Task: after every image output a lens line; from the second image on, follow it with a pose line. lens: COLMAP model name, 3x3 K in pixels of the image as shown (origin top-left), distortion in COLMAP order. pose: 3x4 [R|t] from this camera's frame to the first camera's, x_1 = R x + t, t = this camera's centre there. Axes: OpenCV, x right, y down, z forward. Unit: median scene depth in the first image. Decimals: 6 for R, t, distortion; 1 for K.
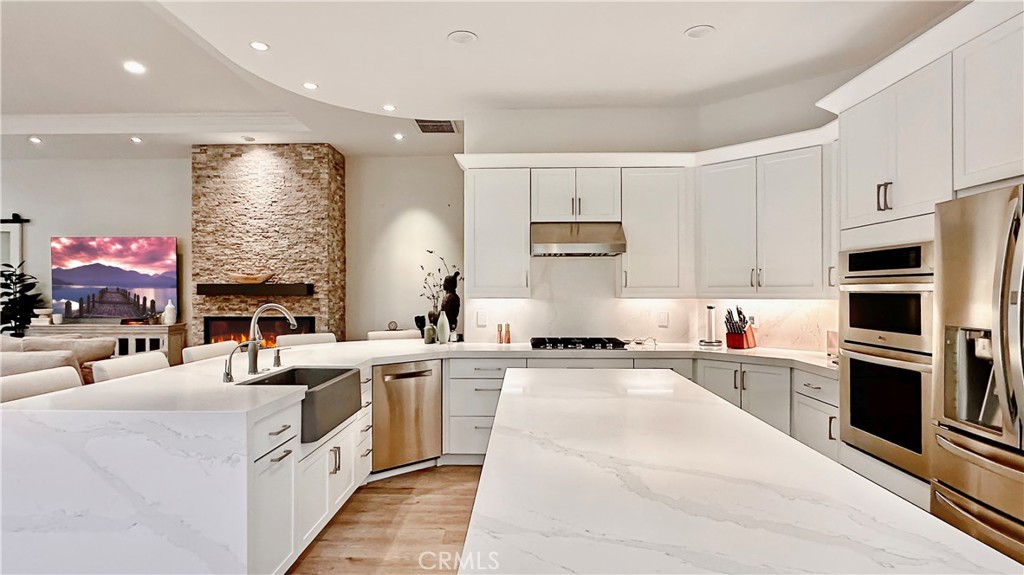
lens RADIAL K [[541.5, 0, 509.4], [0, 541.5, 288.8], [0, 0, 1]] dist [-0.002496, 0.002092]
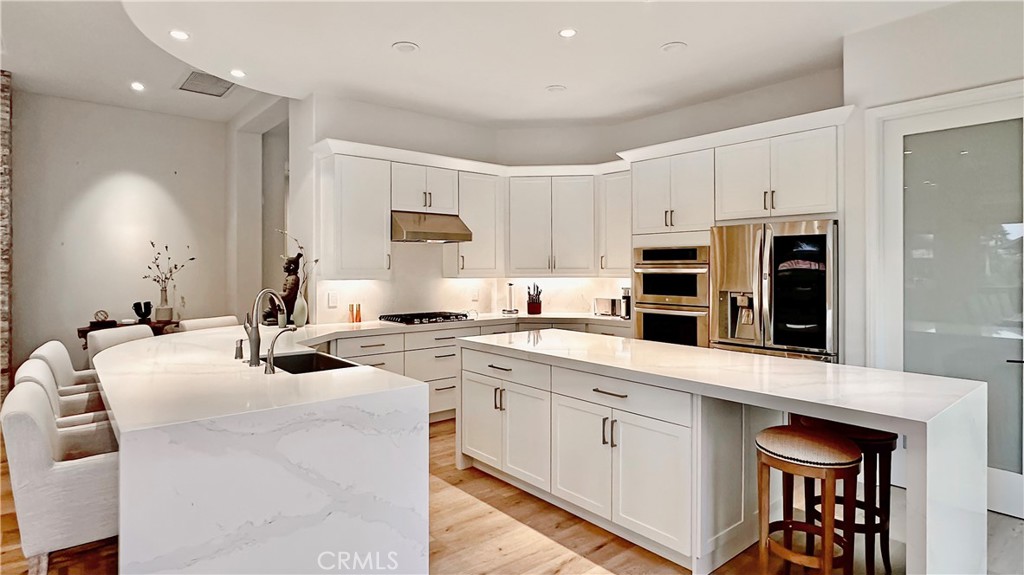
lens RADIAL K [[541.5, 0, 502.3], [0, 541.5, 266.0], [0, 0, 1]] dist [-0.002496, 0.002092]
pose [[0.754501, 0.002359, 0.656295, -0.552334], [-0.000853, 0.999996, -0.002614, -0.007589], [-0.656299, 0.001413, 0.754500, 0.022835]]
